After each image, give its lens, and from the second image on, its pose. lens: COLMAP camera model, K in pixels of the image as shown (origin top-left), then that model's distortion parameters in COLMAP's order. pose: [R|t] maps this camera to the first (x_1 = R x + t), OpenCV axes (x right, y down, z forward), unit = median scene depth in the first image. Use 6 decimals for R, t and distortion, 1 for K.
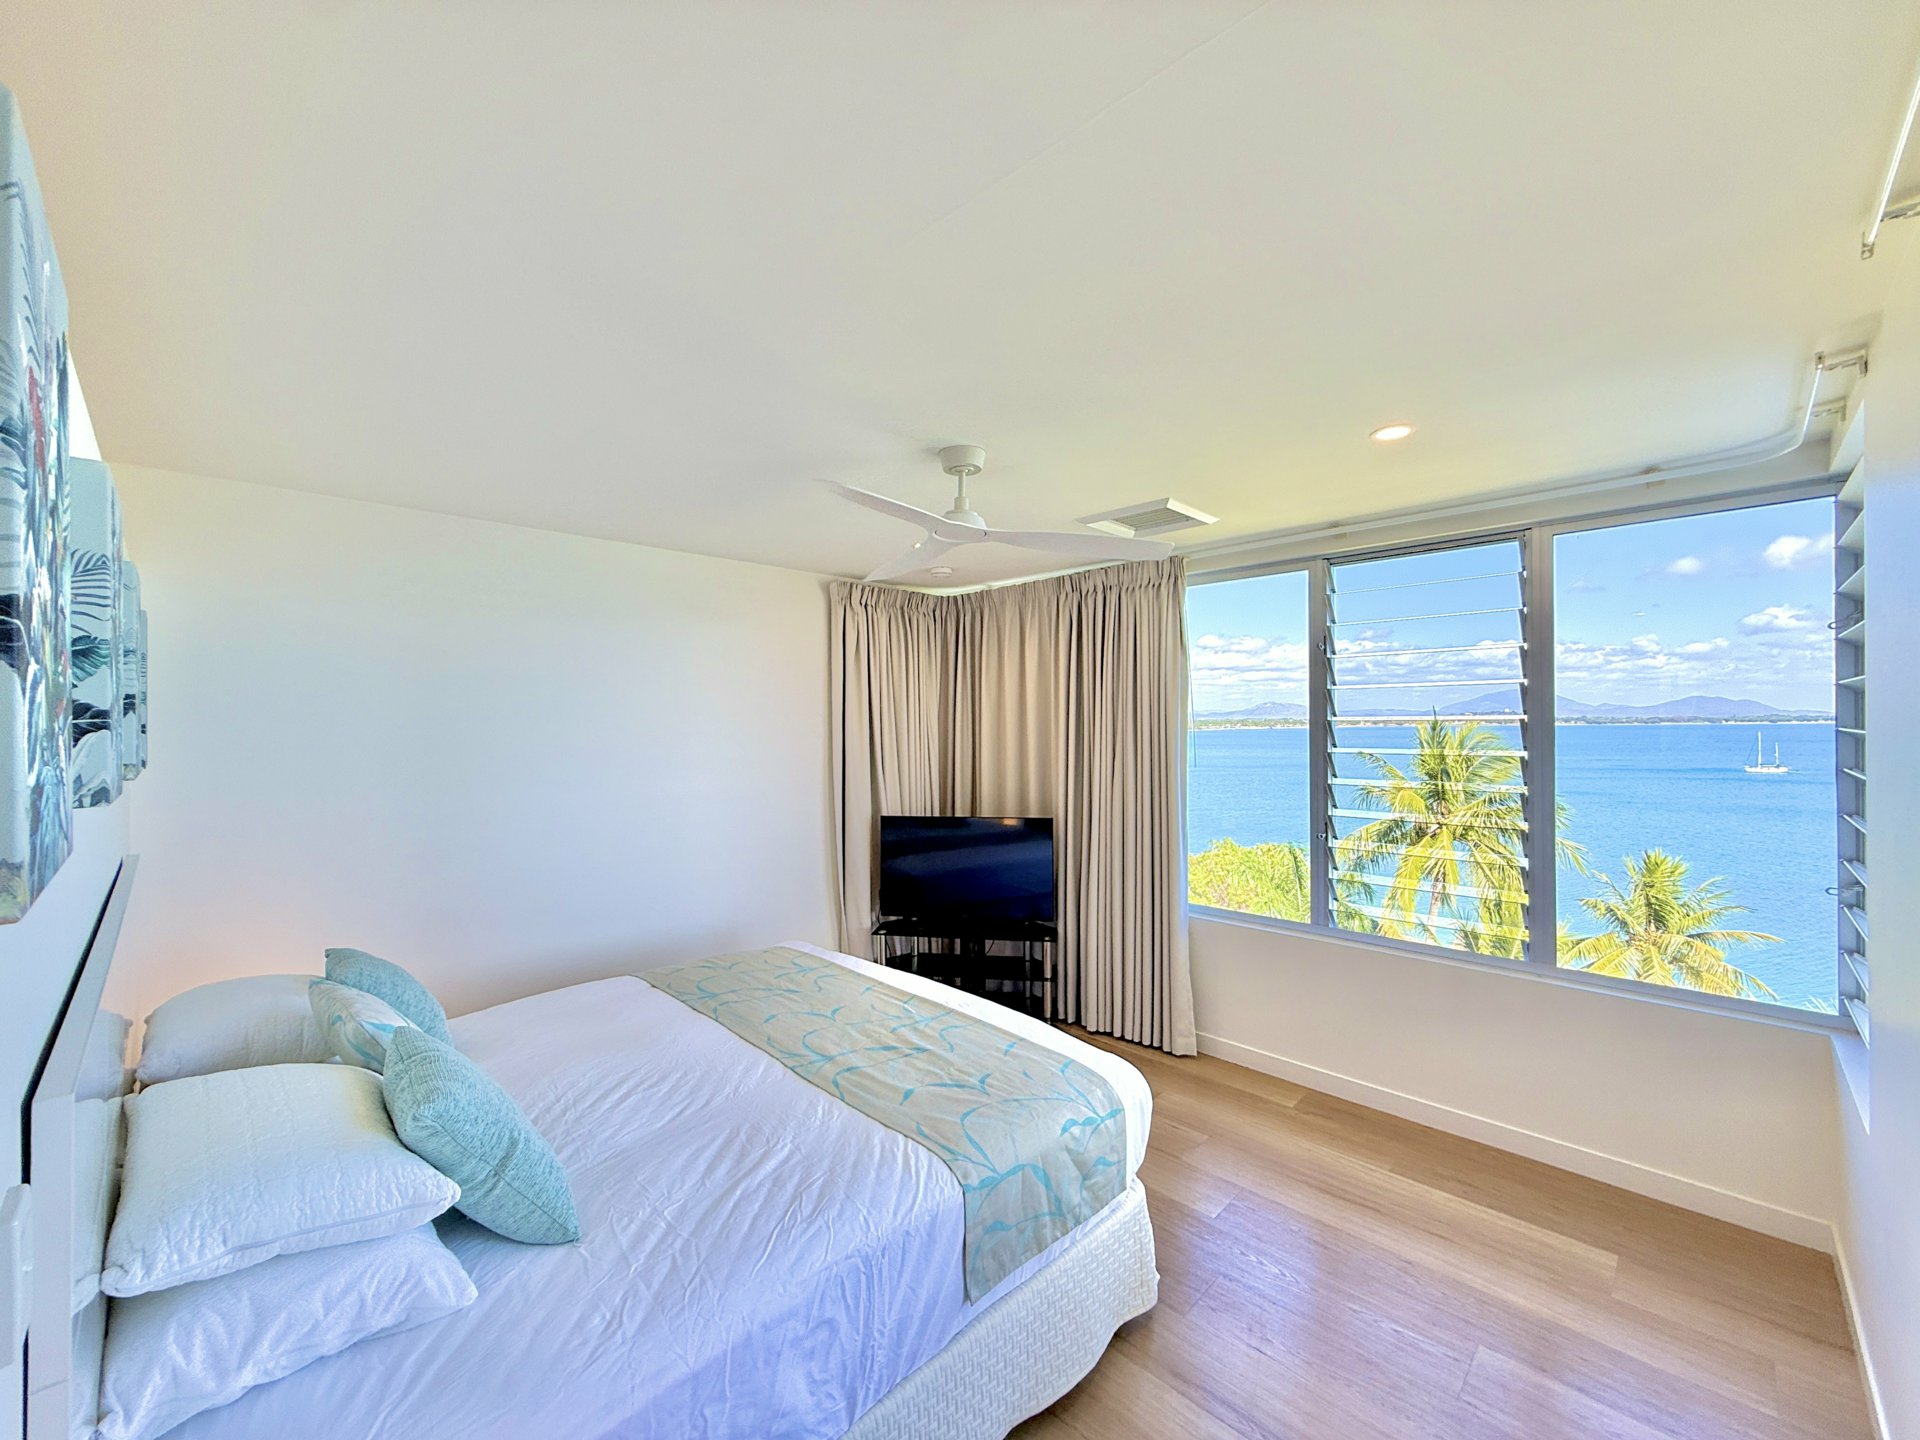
lens RADIAL K [[763.5, 0, 954.3], [0, 763.5, 722.6], [0, 0, 1]] dist [-0.001735, 0.000120]
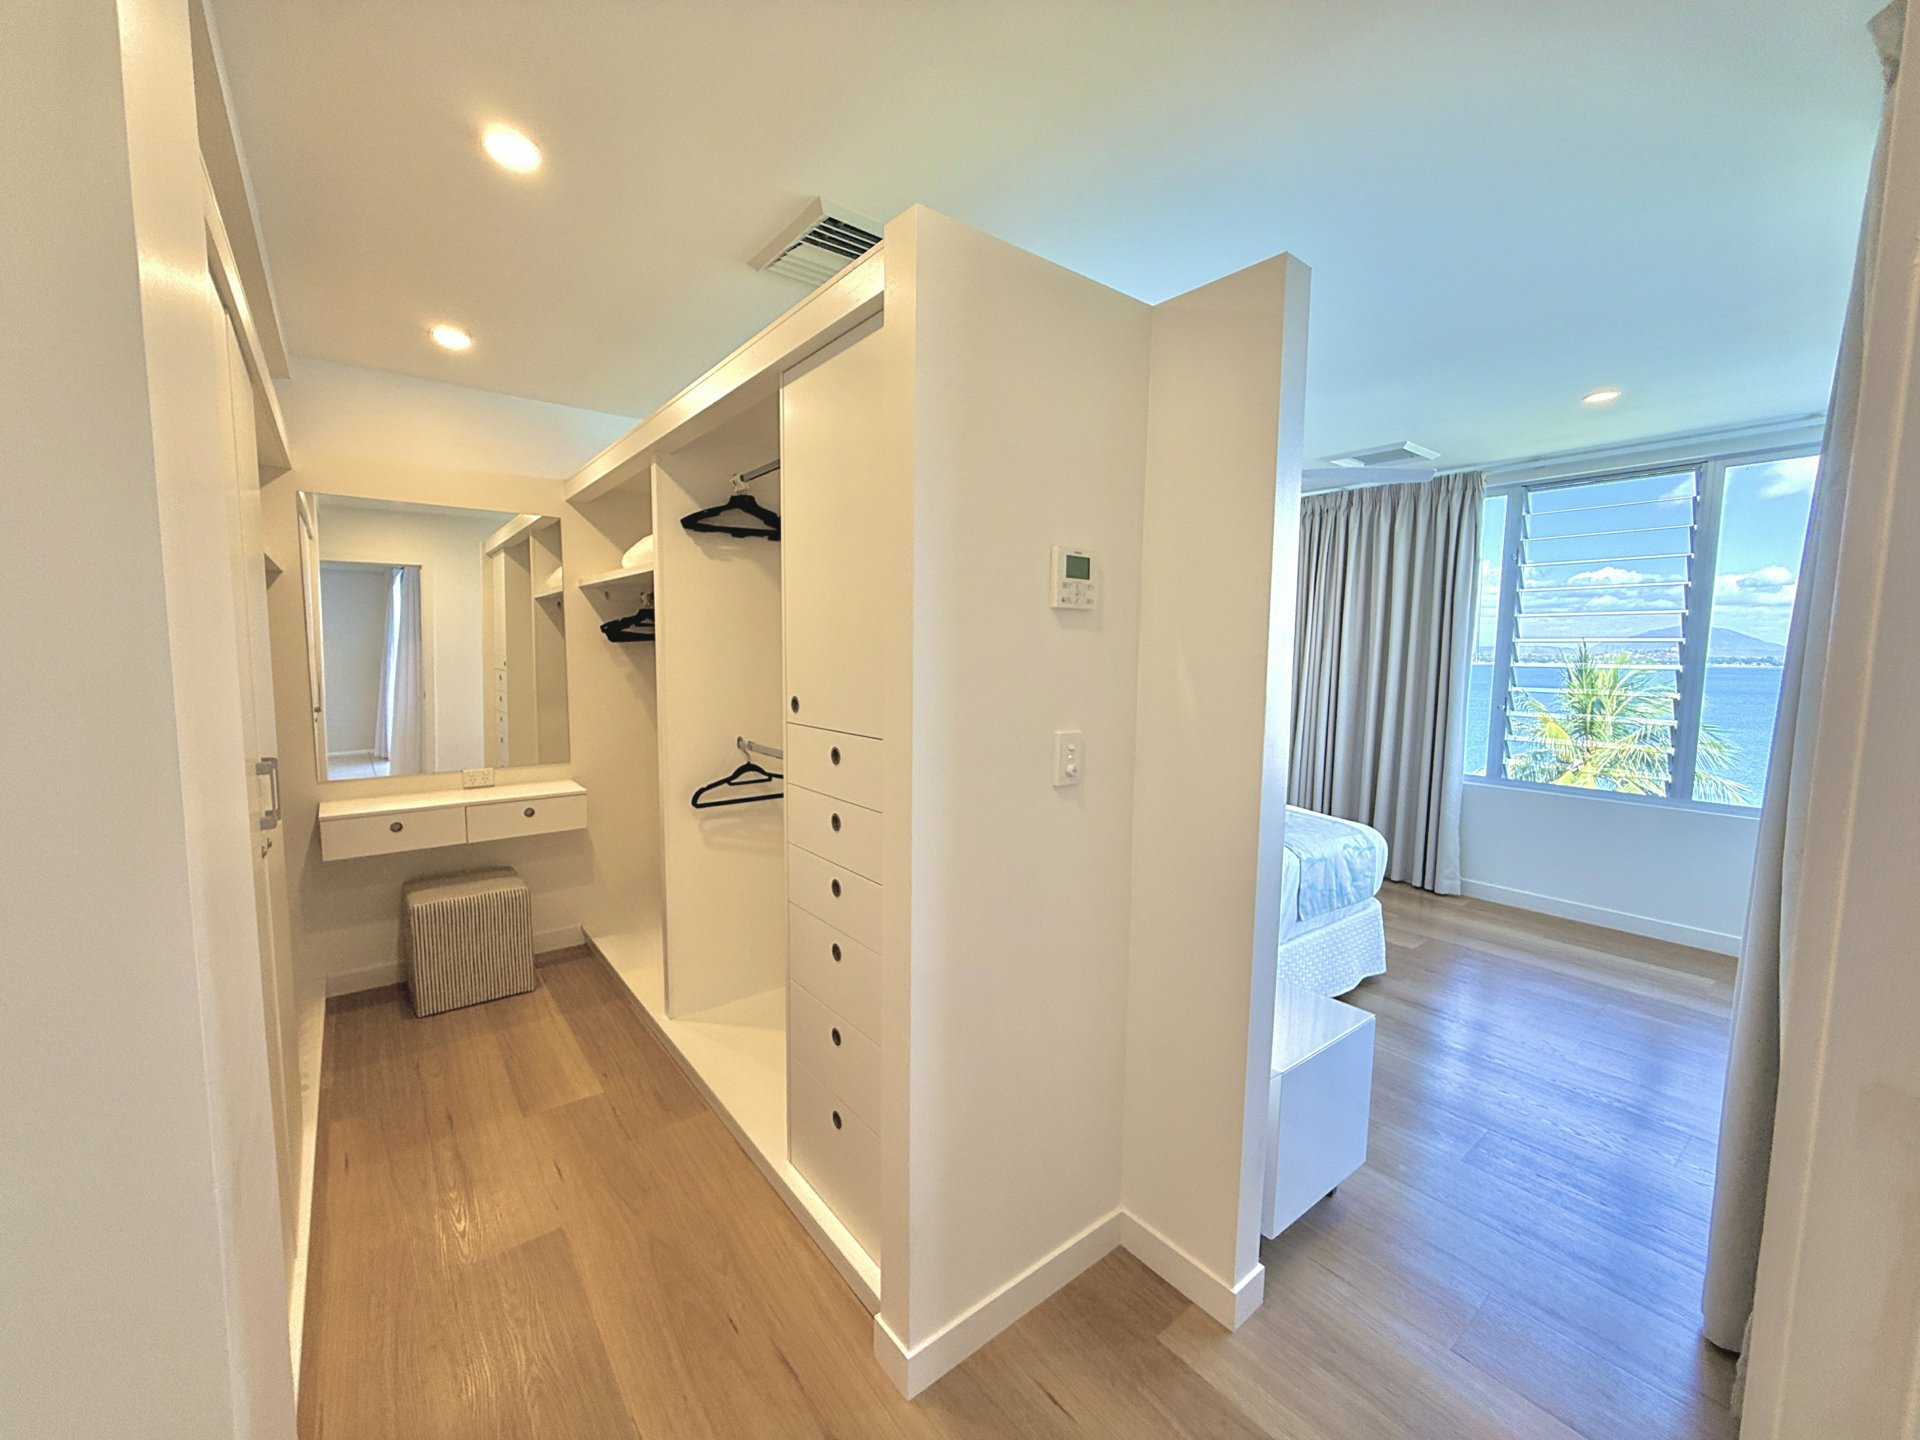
lens RADIAL K [[763.5, 0, 954.7], [0, 763.5, 724.7], [0, 0, 1]] dist [-0.001735, 0.000120]
pose [[0.991808, 0.029186, -0.124358, -0.325168], [-0.017211, 0.995203, 0.096305, 0.083965], [0.126572, -0.093375, 0.987553, -0.464868]]
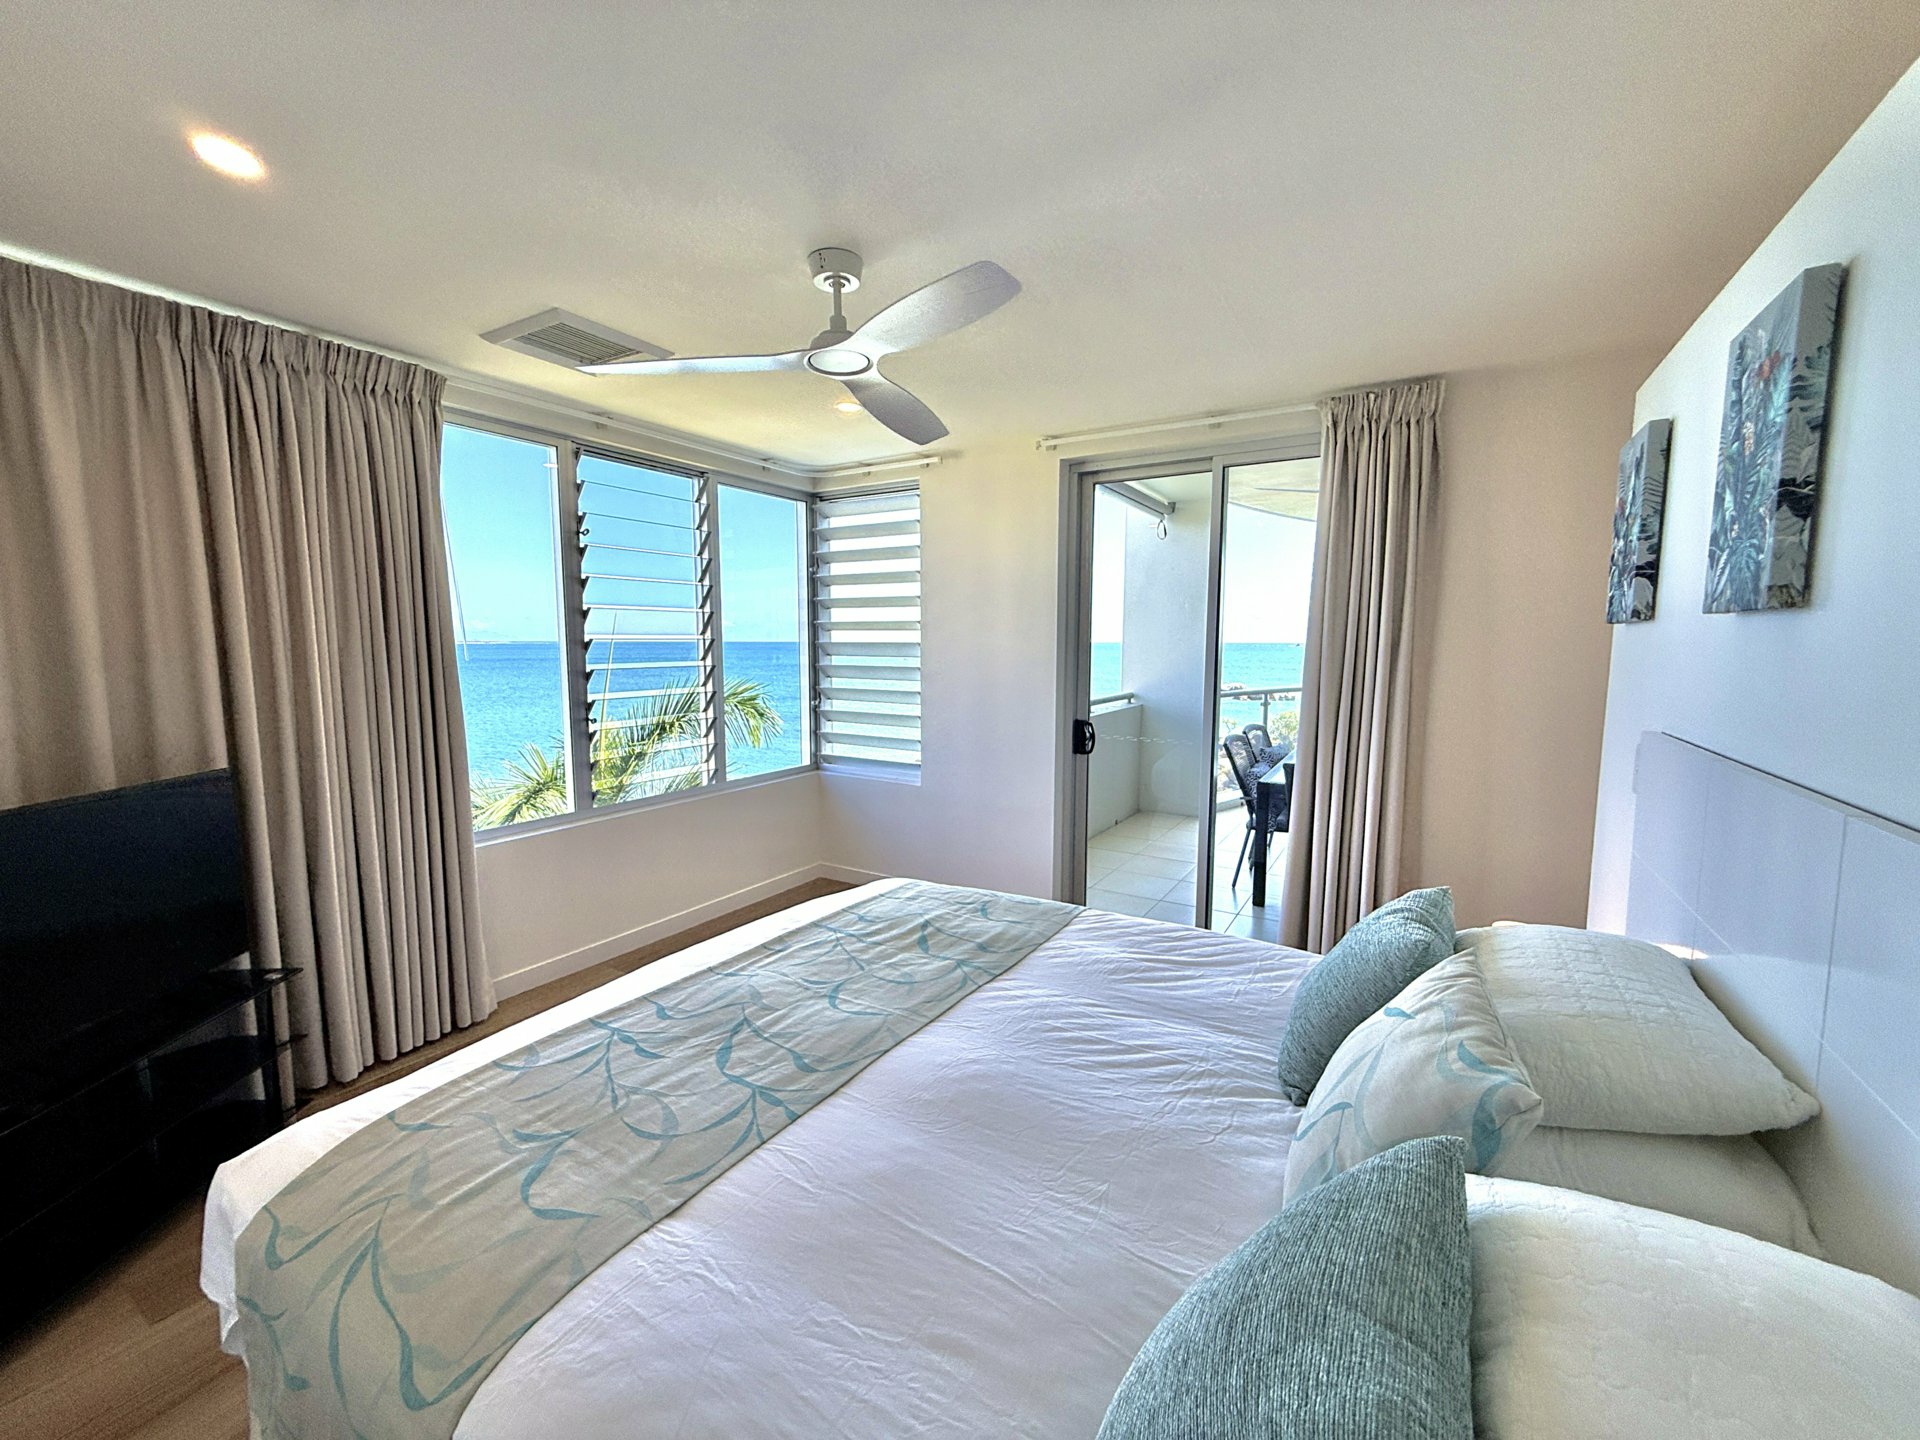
lens RADIAL K [[763.5, 0, 953.8], [0, 763.5, 725.7], [0, 0, 1]] dist [-0.001735, 0.000120]
pose [[-0.228769, -0.100504, 0.968279, -0.743378], [0.000571, 0.994642, 0.103375, 0.058943], [-0.973481, 0.024202, -0.227486, 0.907496]]
